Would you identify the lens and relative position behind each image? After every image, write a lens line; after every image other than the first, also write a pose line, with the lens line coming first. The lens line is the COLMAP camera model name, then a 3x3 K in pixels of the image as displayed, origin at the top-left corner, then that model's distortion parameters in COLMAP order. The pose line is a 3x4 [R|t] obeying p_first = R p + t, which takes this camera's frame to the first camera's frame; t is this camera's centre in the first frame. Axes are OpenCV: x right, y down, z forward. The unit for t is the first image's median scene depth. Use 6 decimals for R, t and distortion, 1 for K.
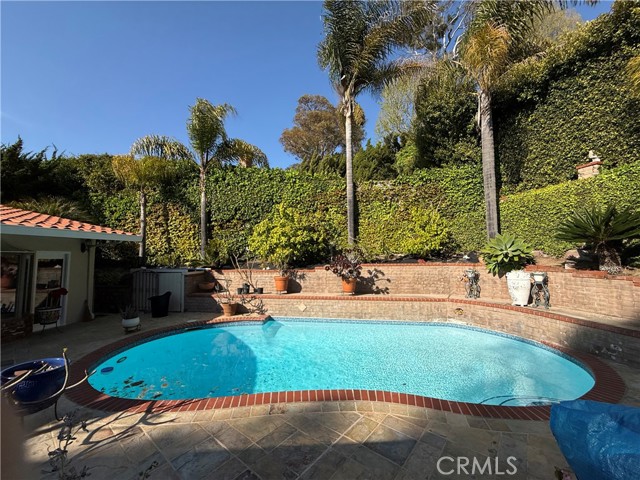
lens RADIAL K [[255.2, 0, 317.5], [0, 255.2, 240.3], [0, 0, 1]] dist [-0.001099, 0.000391]
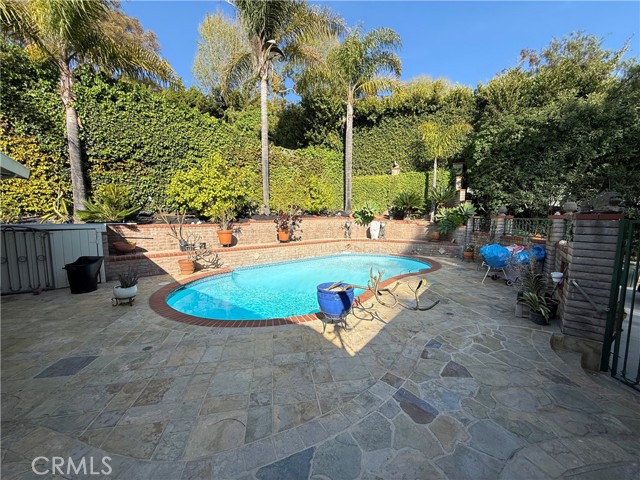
lens RADIAL K [[255.2, 0, 317.5], [0, 255.2, 240.3], [0, 0, 1]] dist [-0.001099, 0.000391]
pose [[0.647150, -0.062765, 0.759775, -0.659106], [-0.059922, 0.989334, 0.132769, 0.025986], [-0.760004, -0.131449, 0.636486, 0.082503]]
